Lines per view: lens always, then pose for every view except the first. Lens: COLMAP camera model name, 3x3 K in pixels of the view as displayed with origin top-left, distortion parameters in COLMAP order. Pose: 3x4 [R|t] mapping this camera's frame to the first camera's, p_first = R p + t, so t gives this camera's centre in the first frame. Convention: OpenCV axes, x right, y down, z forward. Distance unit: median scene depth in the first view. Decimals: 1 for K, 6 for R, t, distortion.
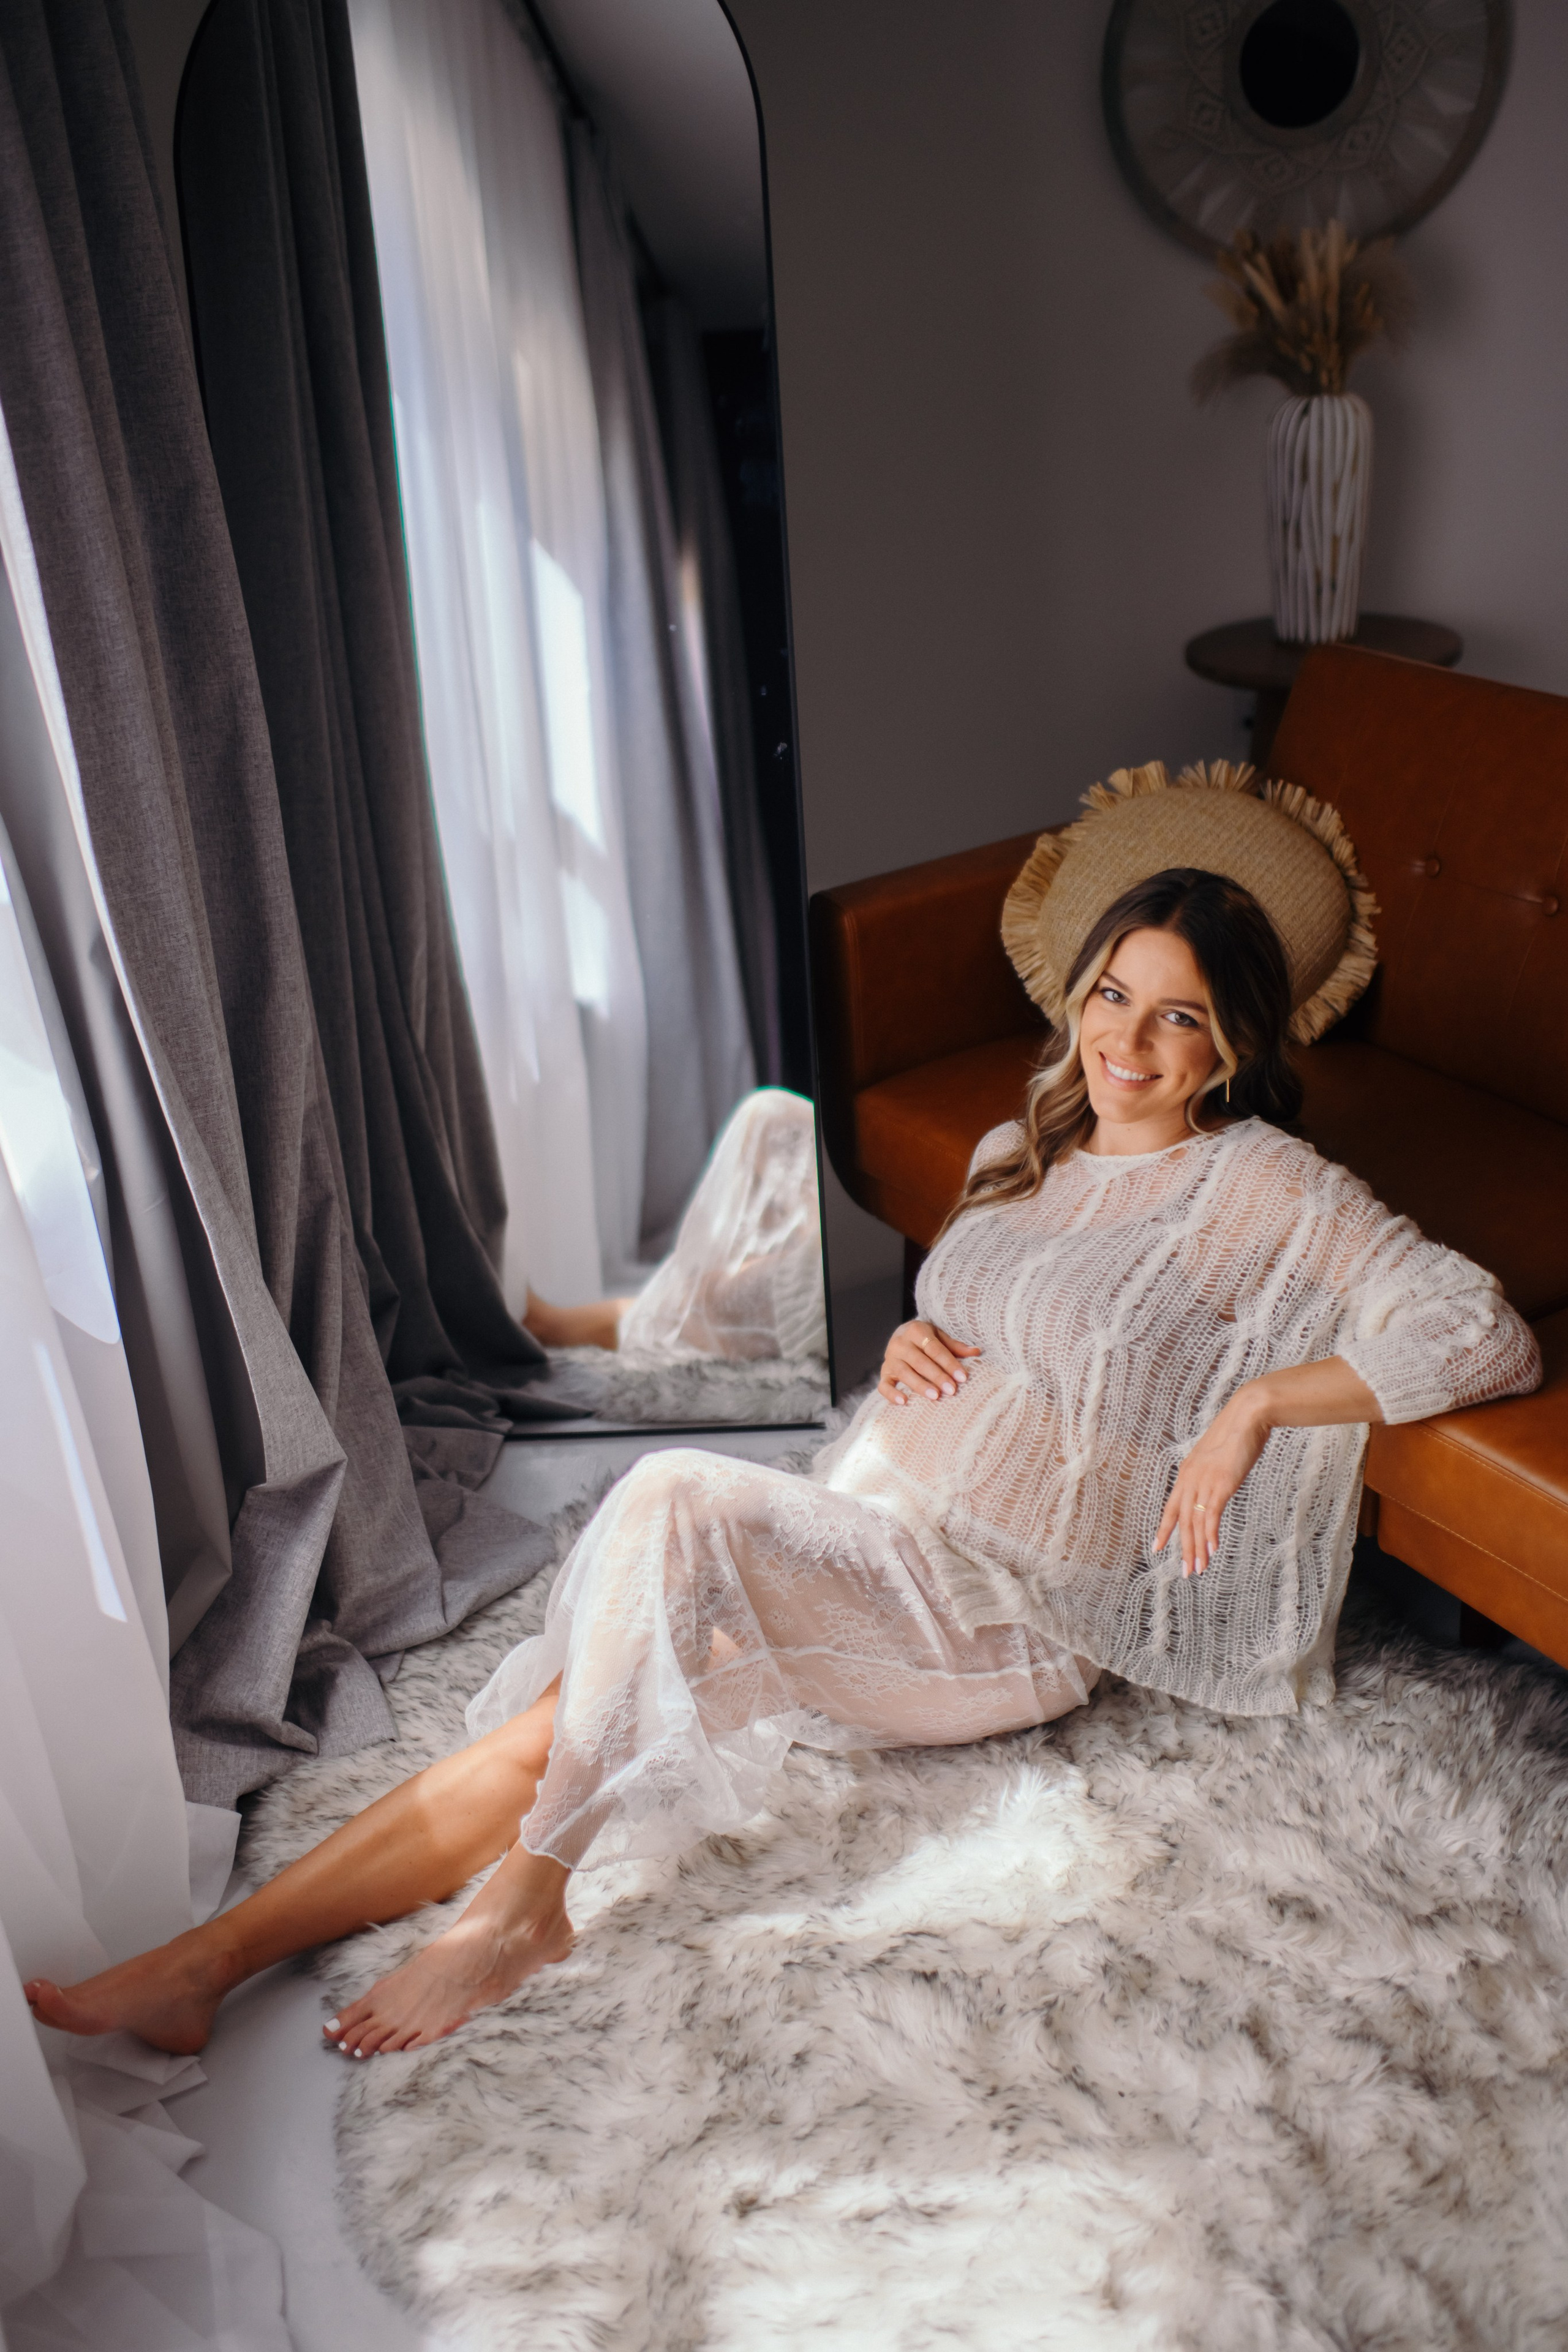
lens RADIAL K [[2362.8, 0, 792.1], [0, 2362.8, 1169.4], [0, 0, 1]] dist [0.003271, -0.006551]
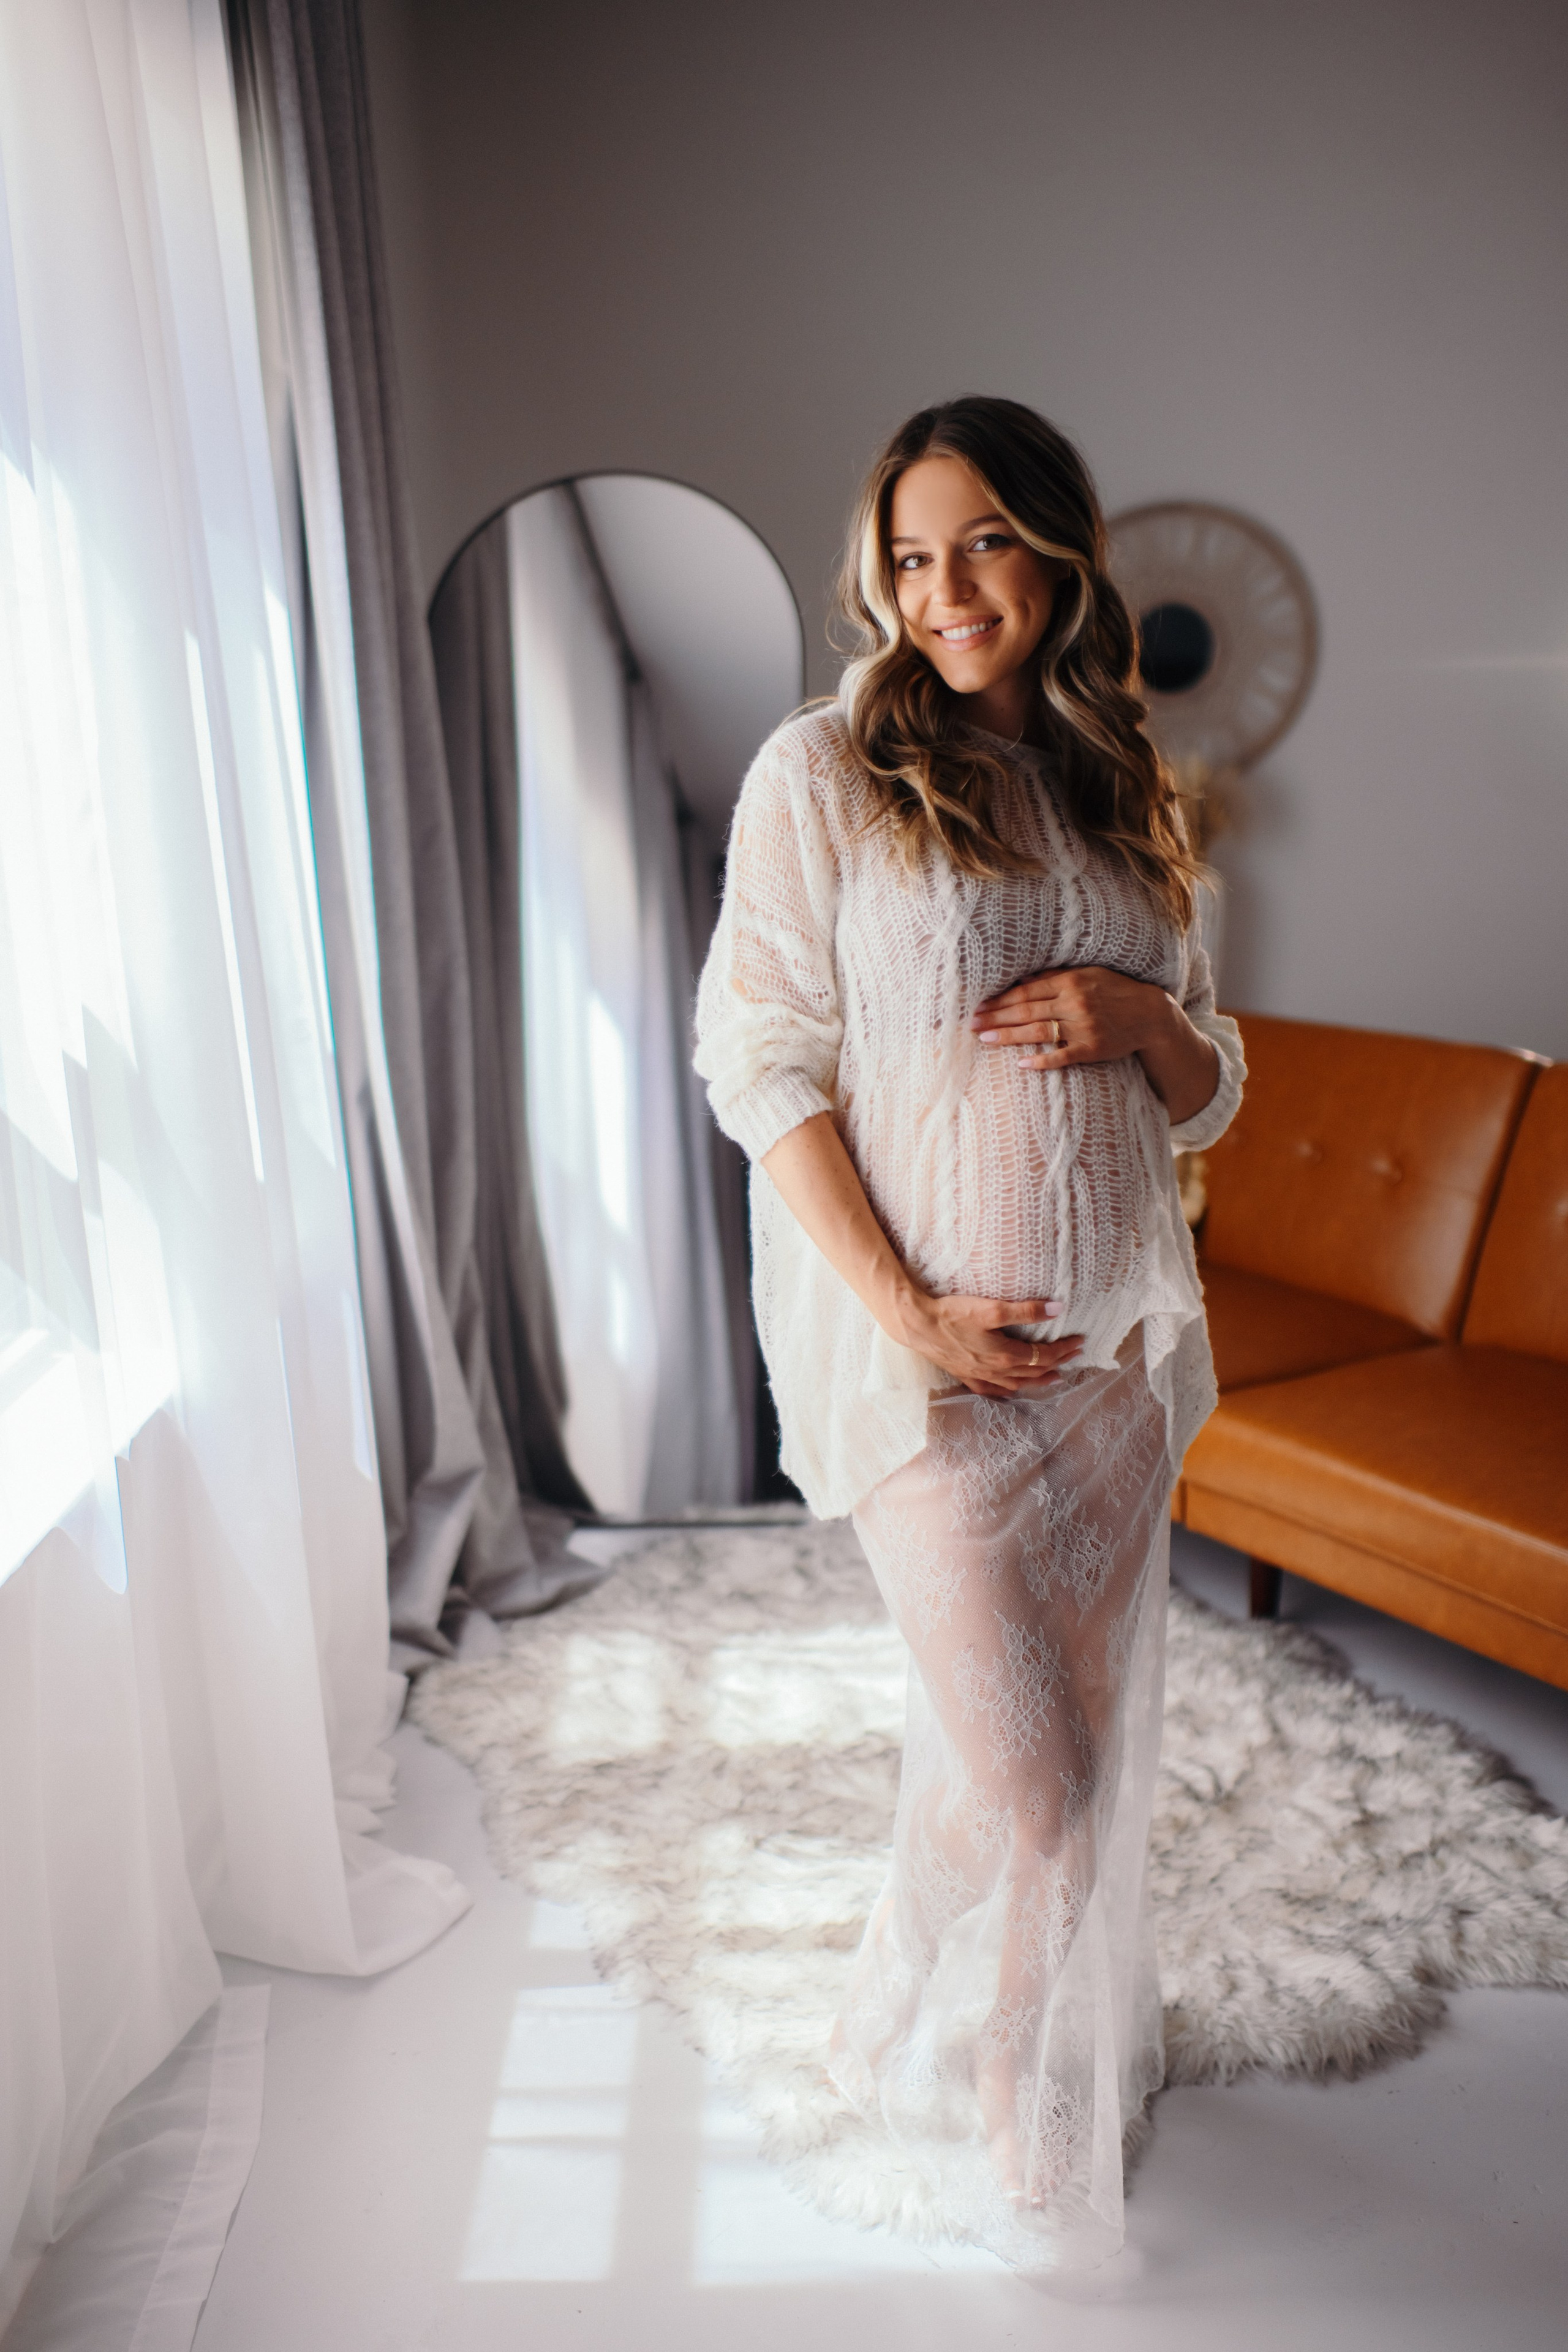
lens RADIAL K [[2385.4, 0, 784.0], [0, 2385.4, 1176.0], [0, 0, 1]] dist [0.007564, 0.003386]
pose [[0.999031, 0.042444, 0.011687, -0.029832], [-0.038356, 0.969488, -0.242120, 0.300405], [-0.021607, 0.241437, 0.970176, -0.472687]]
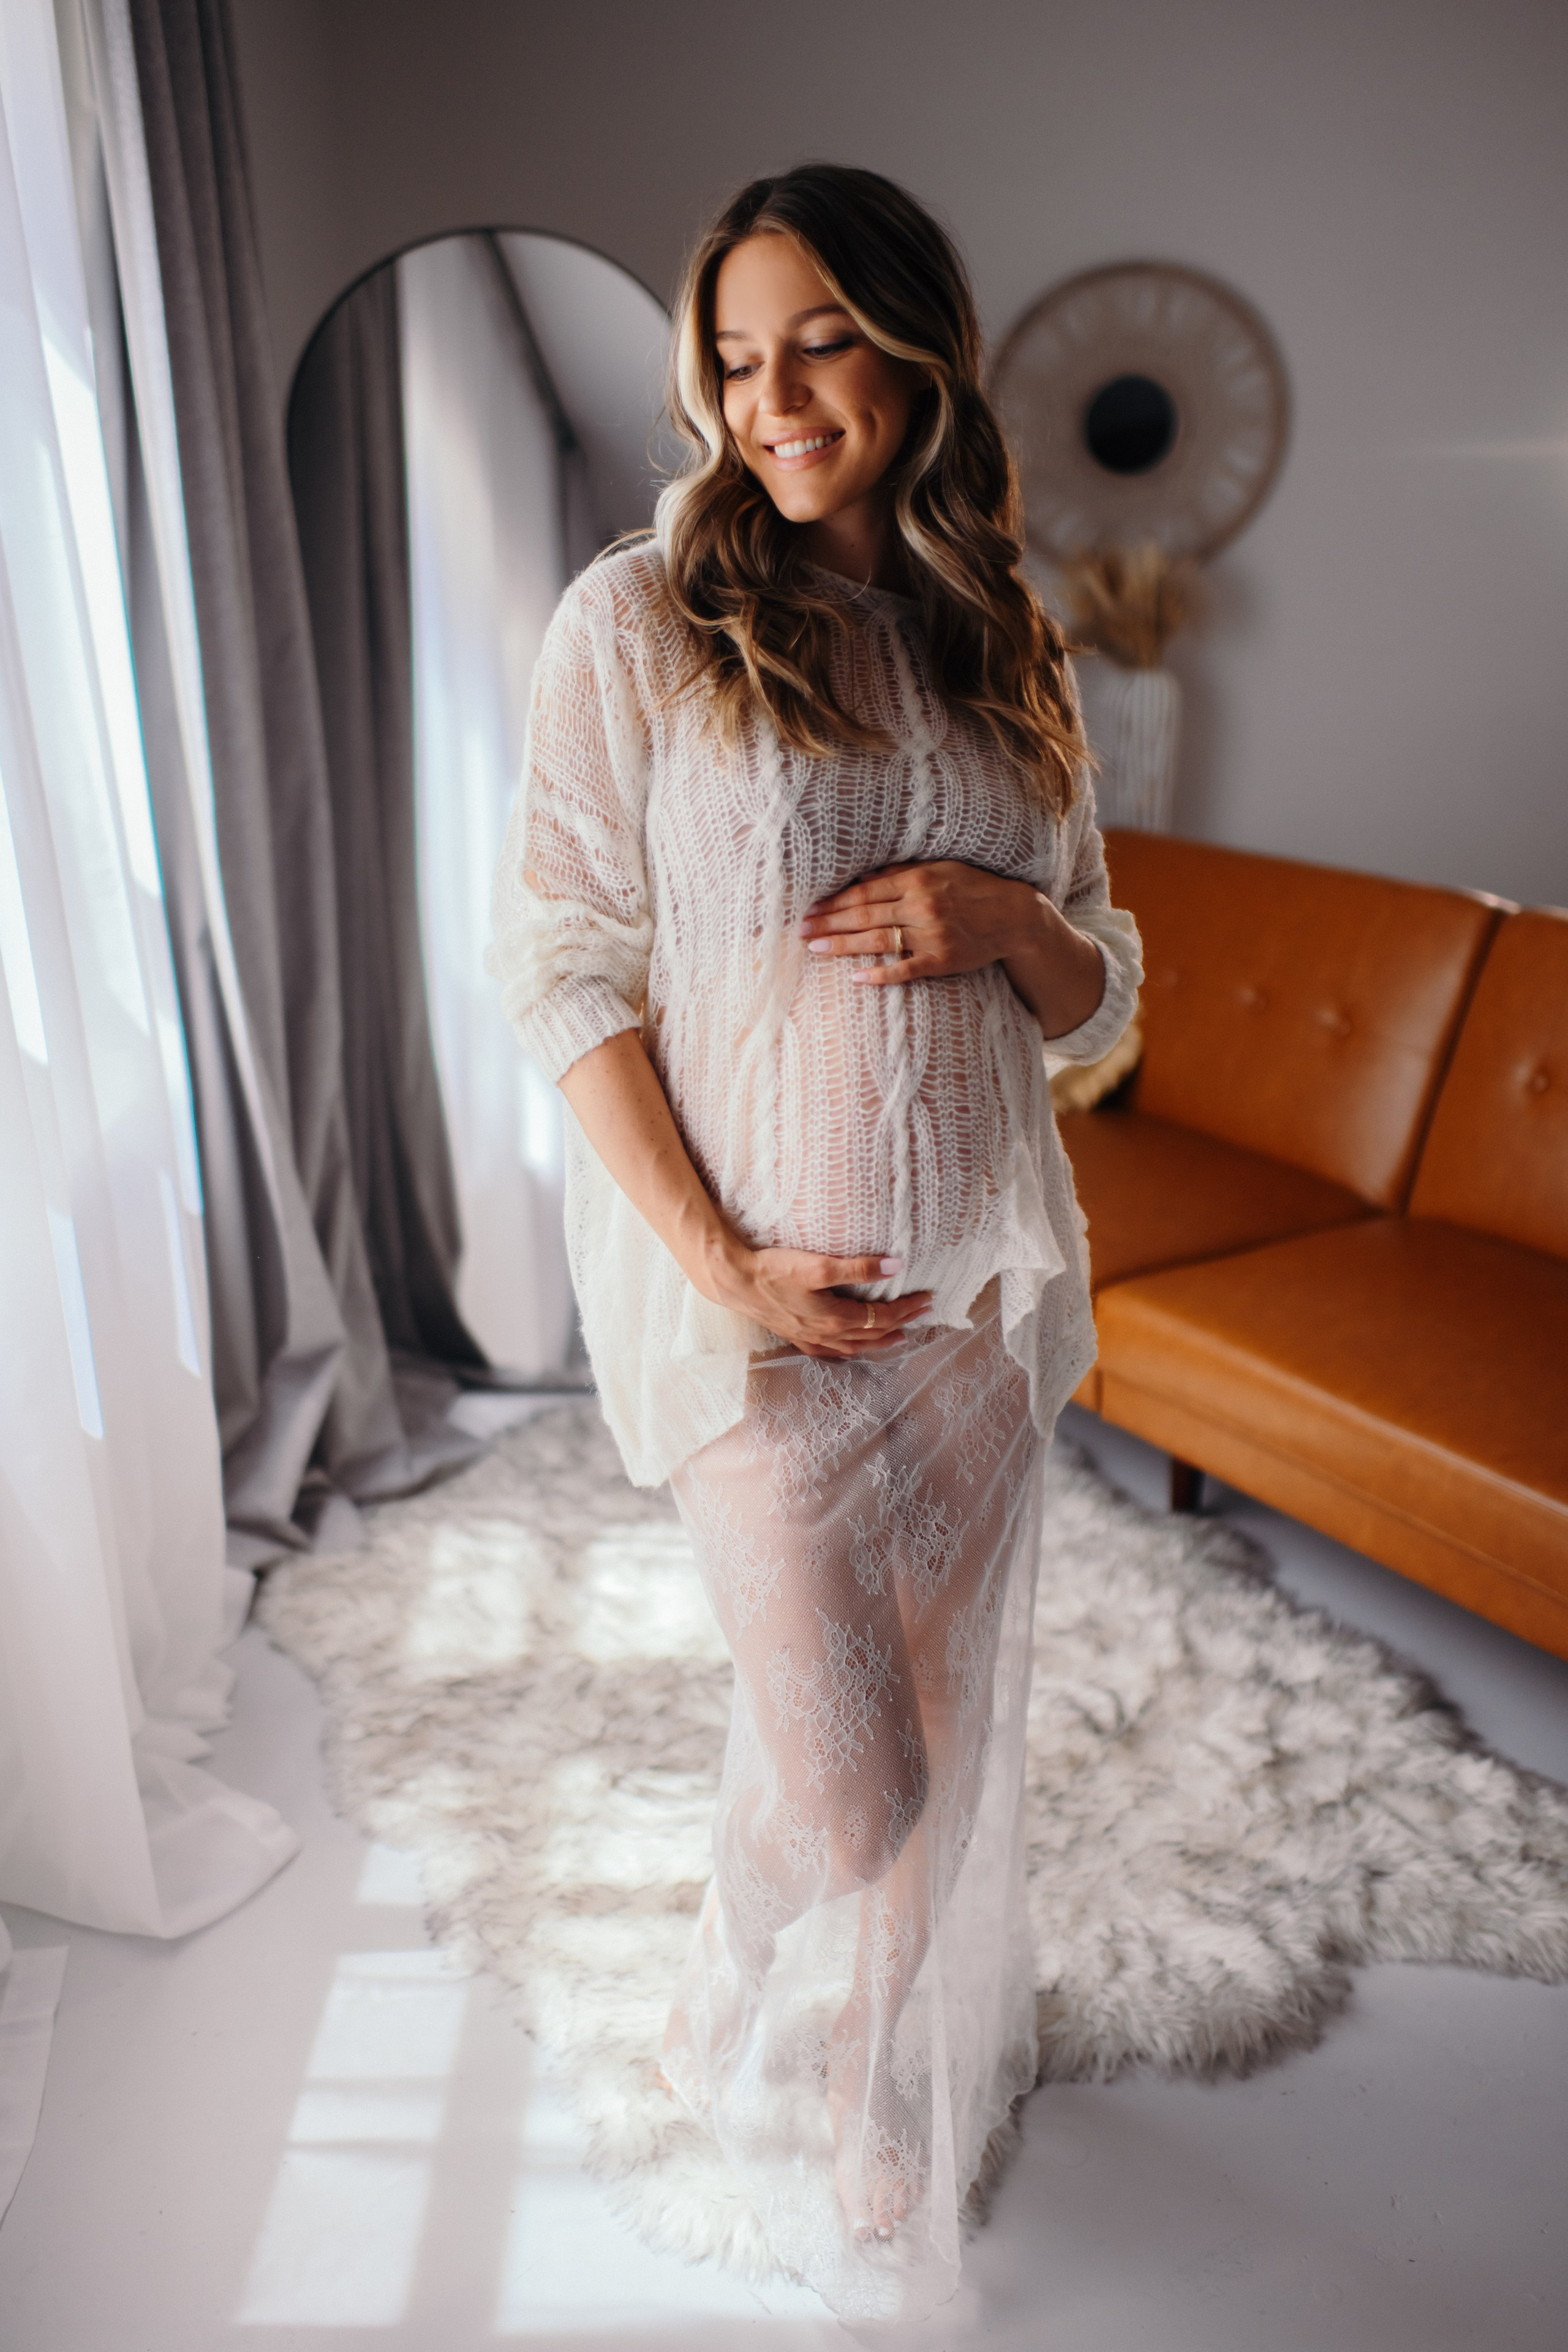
lens RADIAL K [[2361.6, 0, 798.0], [0, 2361.6, 1176.1], [0, 0, 1]] dist [-0.001359, 0.005544]
pose [[0.998500, 0.047391, 0.027418, 0.026102], [-0.042950, 0.988567, -0.144539, 0.214066], [-0.033954, 0.143144, 0.989119, -0.346274]]
